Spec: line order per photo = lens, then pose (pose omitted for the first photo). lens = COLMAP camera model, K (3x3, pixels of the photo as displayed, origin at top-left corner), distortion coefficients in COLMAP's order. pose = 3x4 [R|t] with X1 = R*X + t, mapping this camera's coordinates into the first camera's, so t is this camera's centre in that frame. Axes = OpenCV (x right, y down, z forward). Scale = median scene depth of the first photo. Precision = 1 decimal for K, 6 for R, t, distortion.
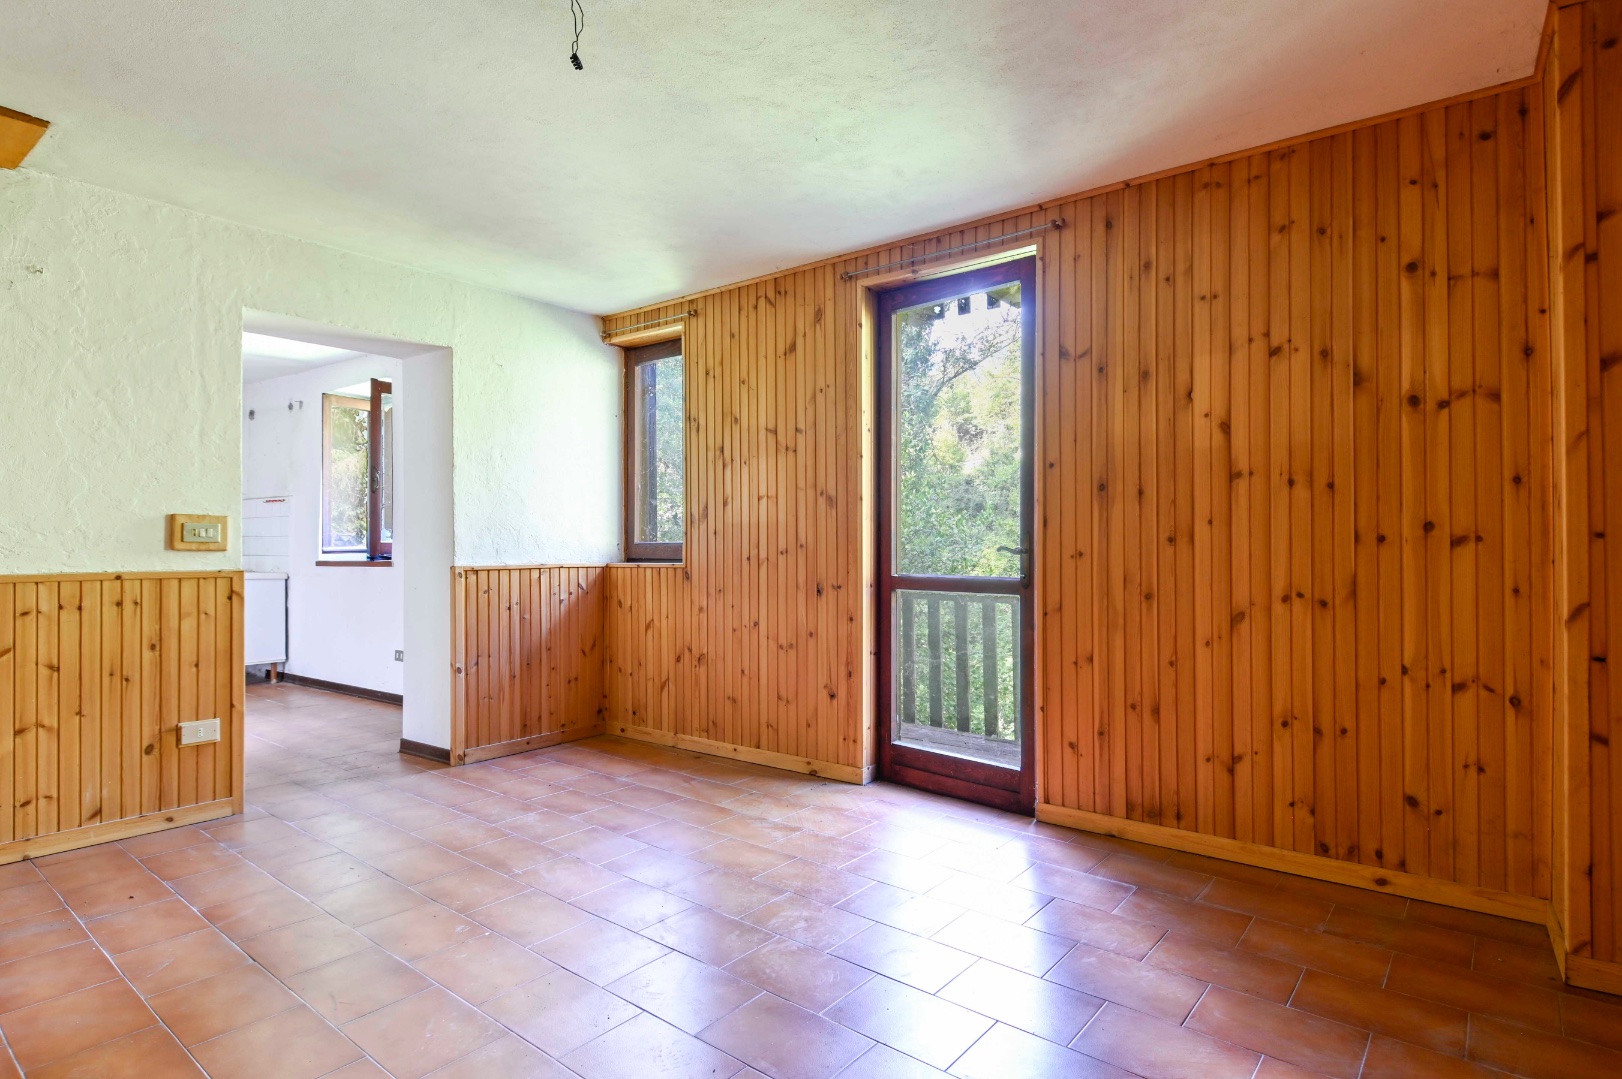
lens RADIAL K [[855.7, 0, 828.3], [0, 855.7, 540.2], [0, 0, 1]] dist [0.026554, -0.022442]
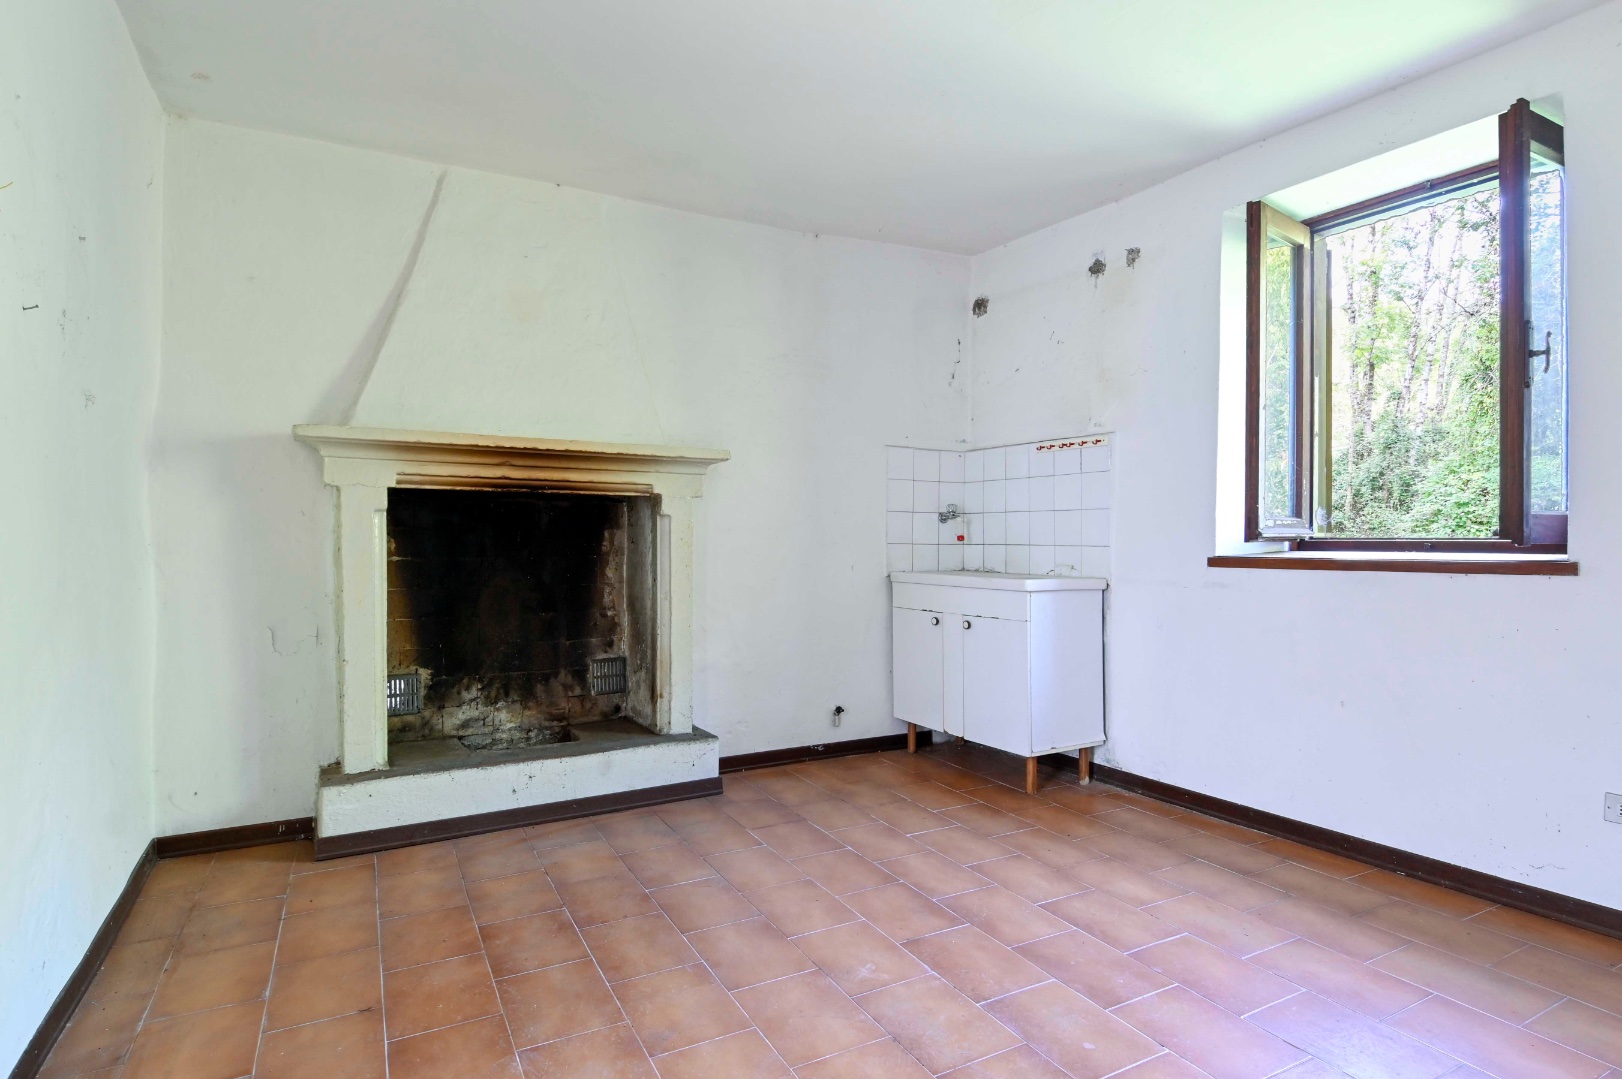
lens RADIAL K [[855.7, 0, 827.0], [0, 855.7, 536.6], [0, 0, 1]] dist [0.026554, -0.022442]
pose [[0.924447, 0.004527, -0.381285, -0.984653], [-0.002517, 0.999980, 0.005771, 0.017601], [0.381303, -0.004375, 0.924440, 0.751348]]
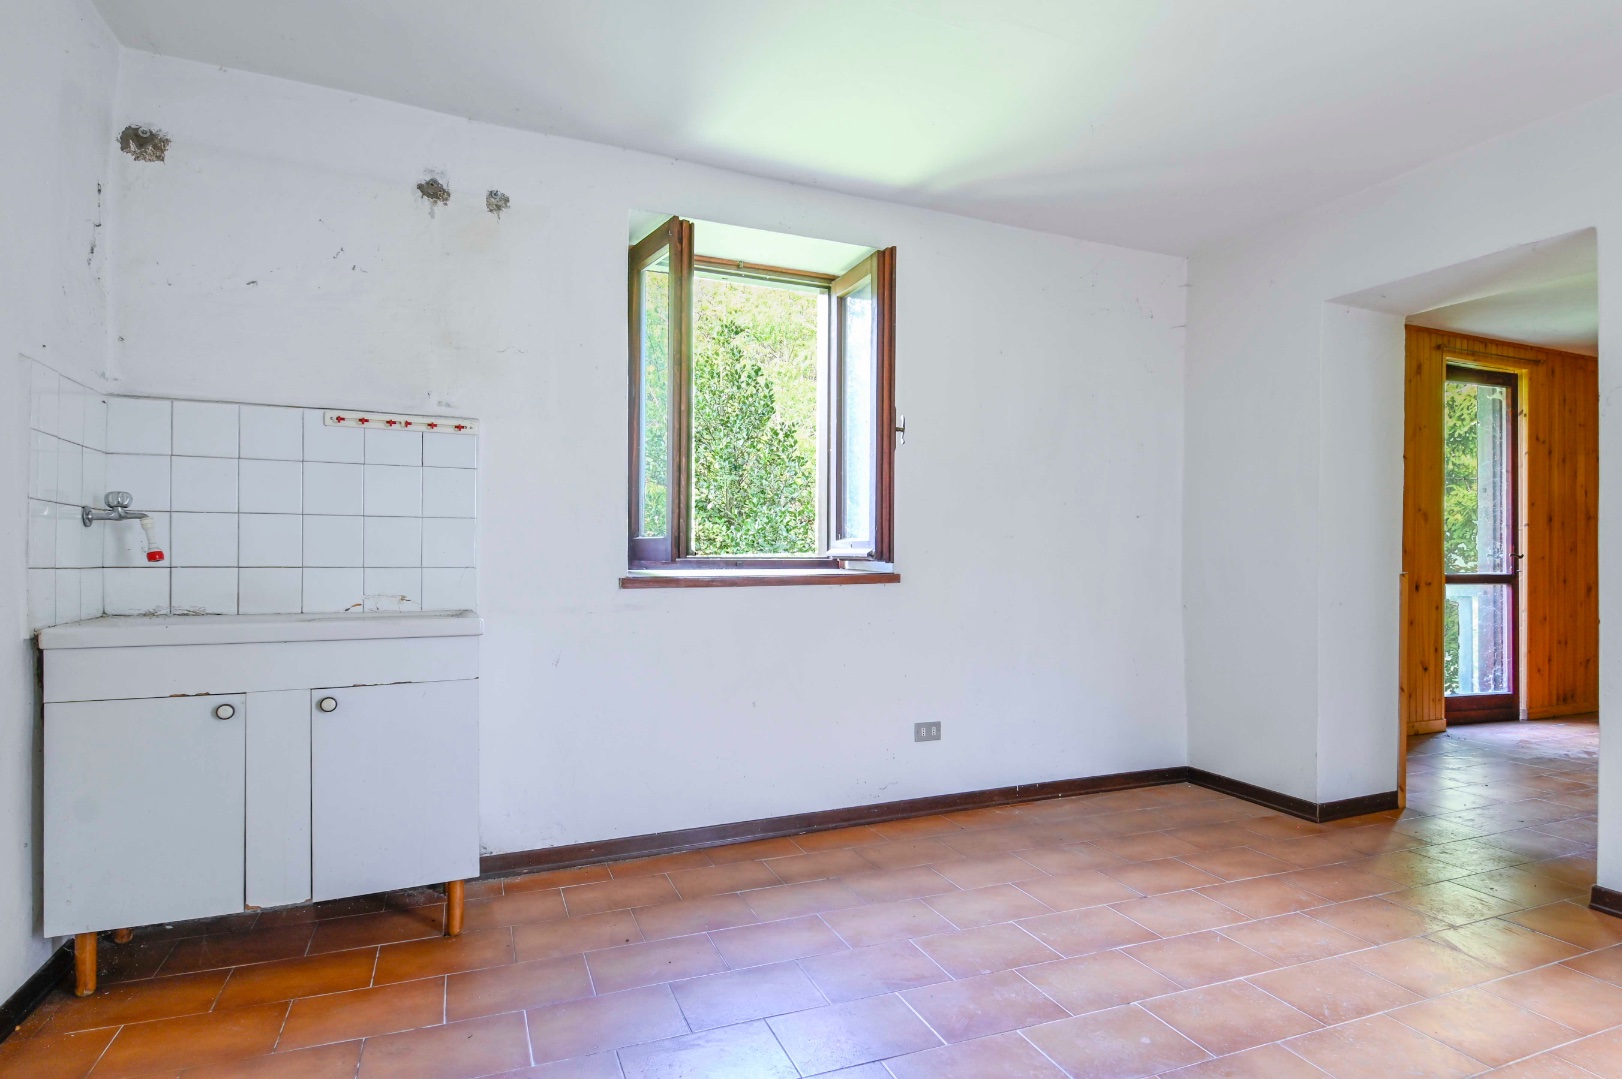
lens RADIAL K [[855.7, 0, 783.0], [0, 855.7, 545.8], [0, 0, 1]] dist [0.026554, -0.022442]
pose [[0.505050, 0.014029, 0.862976, -1.521900], [-0.011127, 0.999891, -0.009742, 0.018817], [-0.863018, -0.004682, 0.505151, 1.134948]]
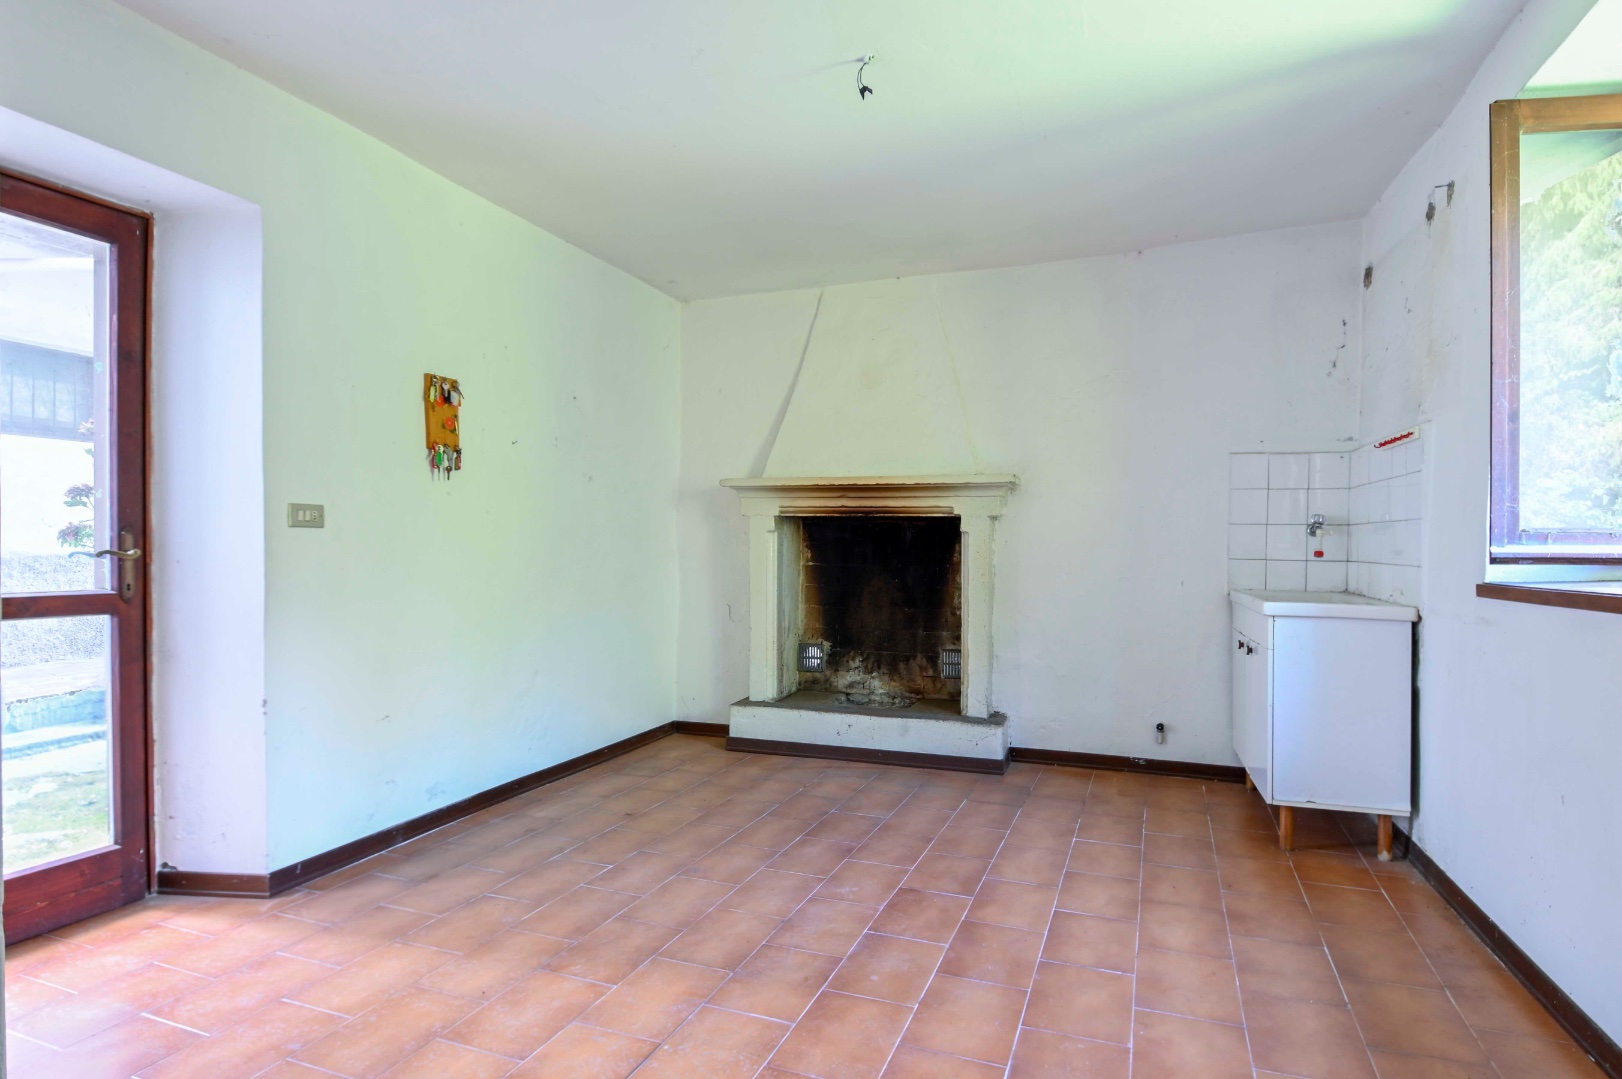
lens RADIAL K [[855.7, 0, 840.2], [0, 855.7, 538.5], [0, 0, 1]] dist [0.026554, -0.022442]
pose [[0.320914, 0.000947, -0.947108, -0.541652], [-0.001734, 0.999998, 0.000413, 0.009384], [0.947107, 0.001510, 0.320915, 1.011512]]
